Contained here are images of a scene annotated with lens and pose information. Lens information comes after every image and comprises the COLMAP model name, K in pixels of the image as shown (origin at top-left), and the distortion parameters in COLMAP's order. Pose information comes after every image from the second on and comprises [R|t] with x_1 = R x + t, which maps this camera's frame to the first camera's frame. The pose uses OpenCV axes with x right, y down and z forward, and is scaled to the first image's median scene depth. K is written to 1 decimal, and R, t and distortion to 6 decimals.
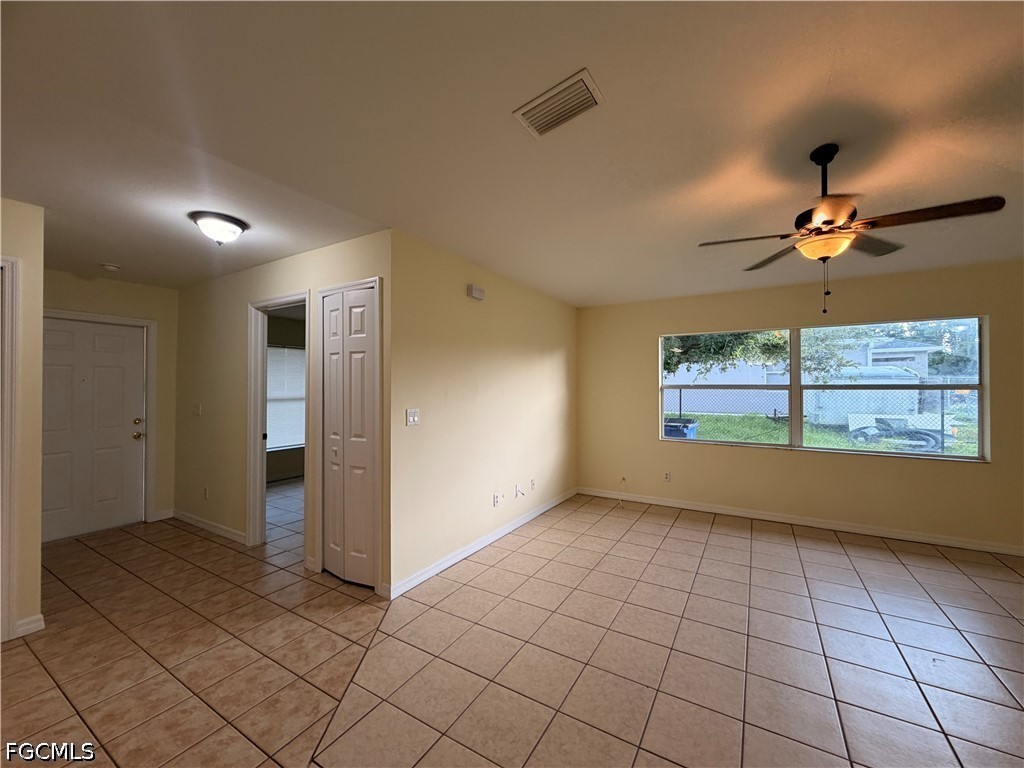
lens RADIAL K [[408.6, 0, 509.0], [0, 408.6, 385.0], [0, 0, 1]] dist [0.000106, -0.000314]
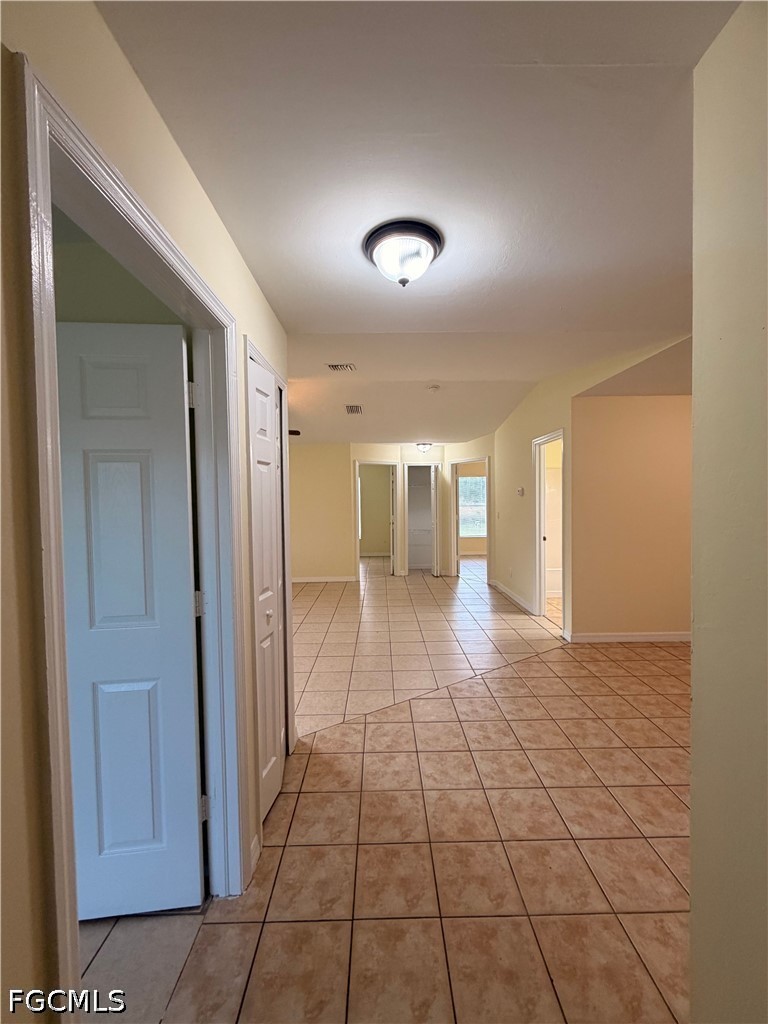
lens RADIAL K [[408.6, 0, 387.3], [0, 408.6, 512.1], [0, 0, 1]] dist [0.000106, -0.000314]
pose [[-0.534565, -0.021796, 0.844846, -0.794191], [0.010758, 0.999411, 0.032590, -0.015598], [-0.845059, 0.026510, -0.534015, 0.883071]]
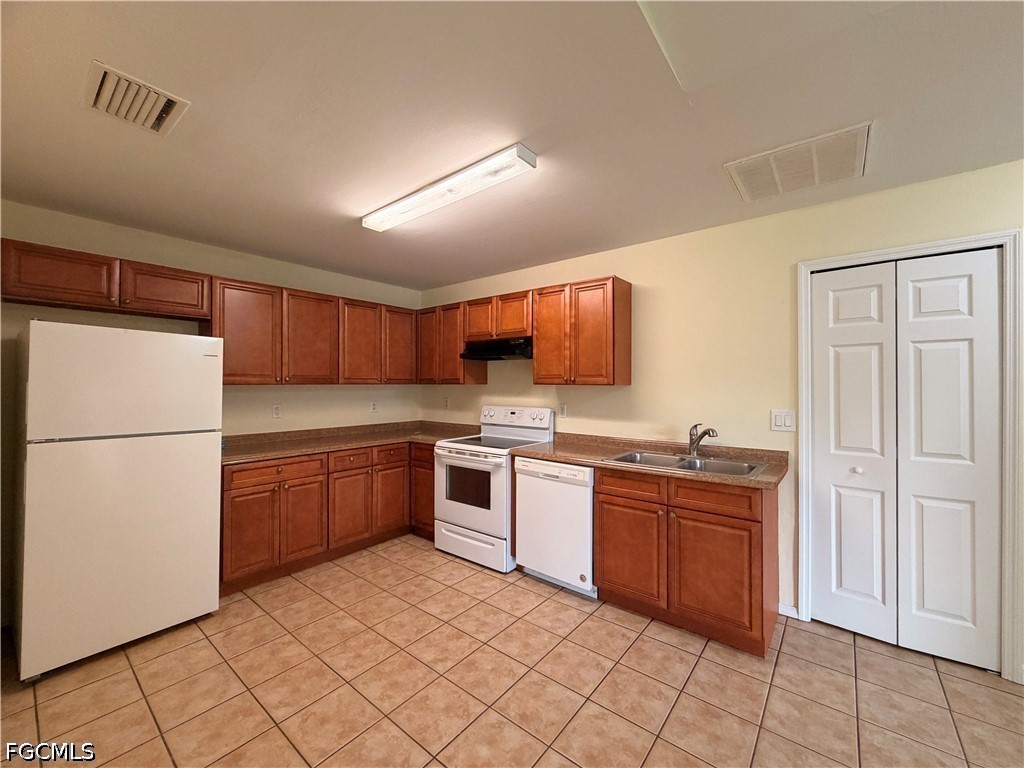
lens RADIAL K [[408.6, 0, 510.5], [0, 408.6, 382.0], [0, 0, 1]] dist [0.000106, -0.000314]
pose [[-0.133984, -0.008333, -0.990949, -0.138160], [0.004011, 0.999952, -0.008951, 0.004176], [0.990975, -0.005174, -0.133944, 0.048086]]
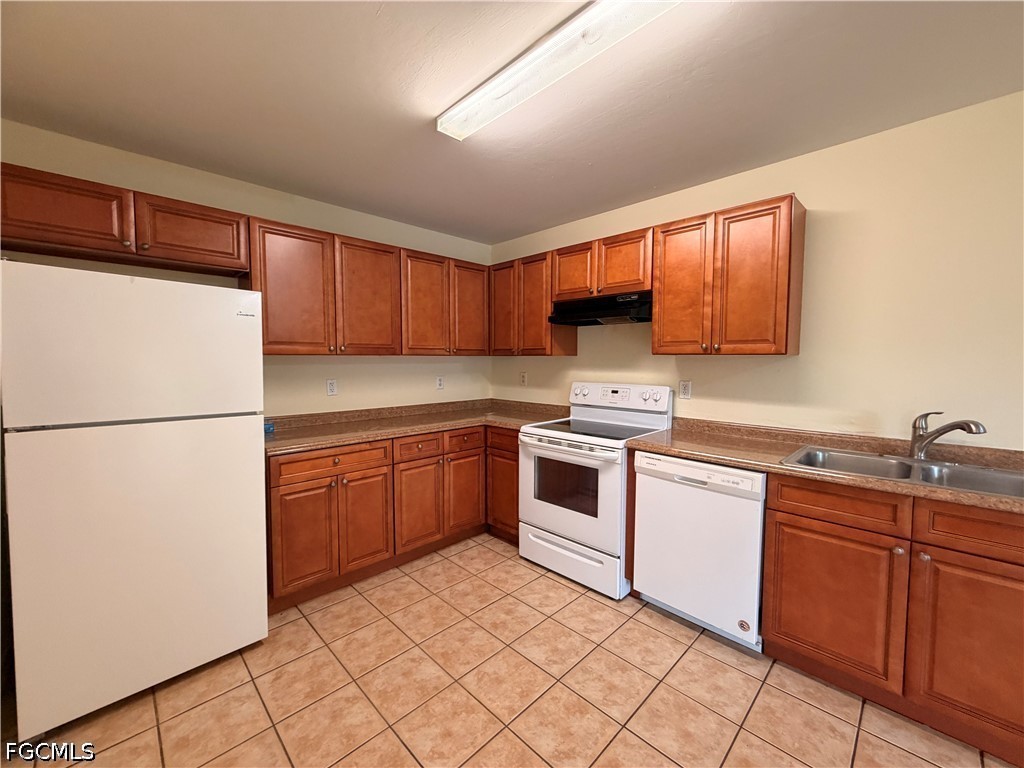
lens RADIAL K [[408.6, 0, 511.1], [0, 408.6, 382.1], [0, 0, 1]] dist [0.000106, -0.000314]
pose [[-0.241435, 0.050789, -0.969087, -0.305213], [0.003250, 0.998666, 0.051530, 0.010823], [0.970412, 0.009292, -0.241278, -0.075378]]
